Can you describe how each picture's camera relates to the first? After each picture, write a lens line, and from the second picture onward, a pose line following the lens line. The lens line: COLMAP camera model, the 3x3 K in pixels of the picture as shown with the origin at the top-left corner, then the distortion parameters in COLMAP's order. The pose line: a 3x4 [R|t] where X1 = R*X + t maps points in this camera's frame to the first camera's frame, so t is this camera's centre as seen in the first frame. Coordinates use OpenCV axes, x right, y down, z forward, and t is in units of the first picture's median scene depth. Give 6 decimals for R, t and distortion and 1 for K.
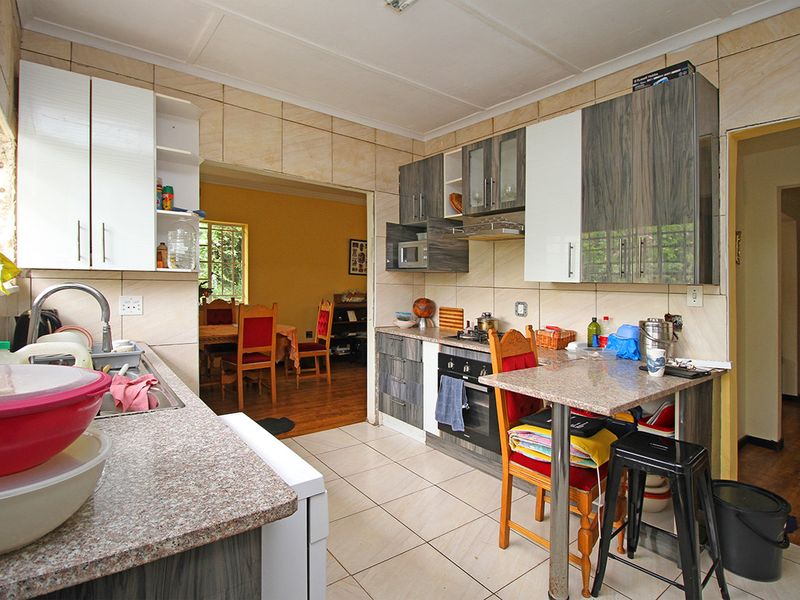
lens RADIAL K [[437.3, 0, 398.1], [0, 437.3, 275.4], [0, 0, 1]] dist [0.000428, -0.000363]
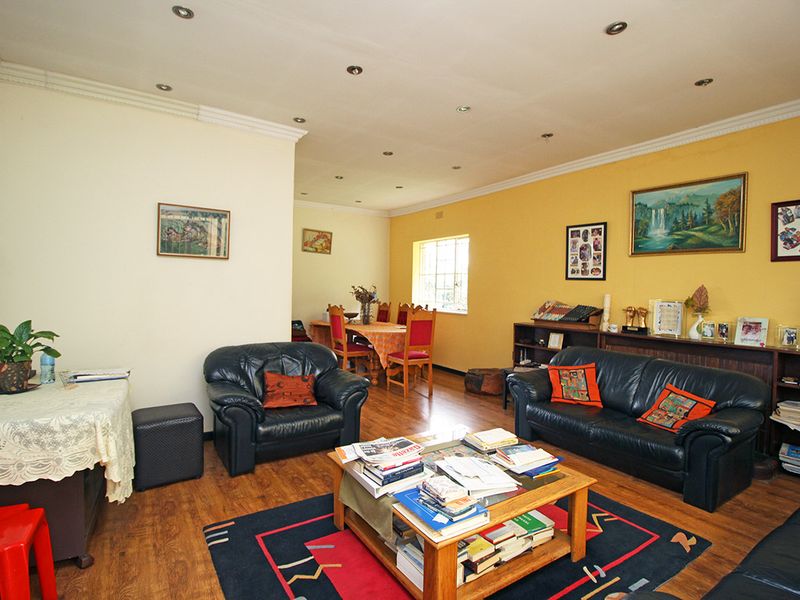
lens RADIAL K [[430.0, 0, 400.7], [0, 430.0, 306.1], [0, 0, 1]] dist [-0.005768, -0.002343]
pose [[-0.069063, 0.016816, -0.997471, 0.557420], [-0.003845, 0.999846, 0.017122, 0.027479], [0.997605, 0.005018, -0.068988, 0.790033]]
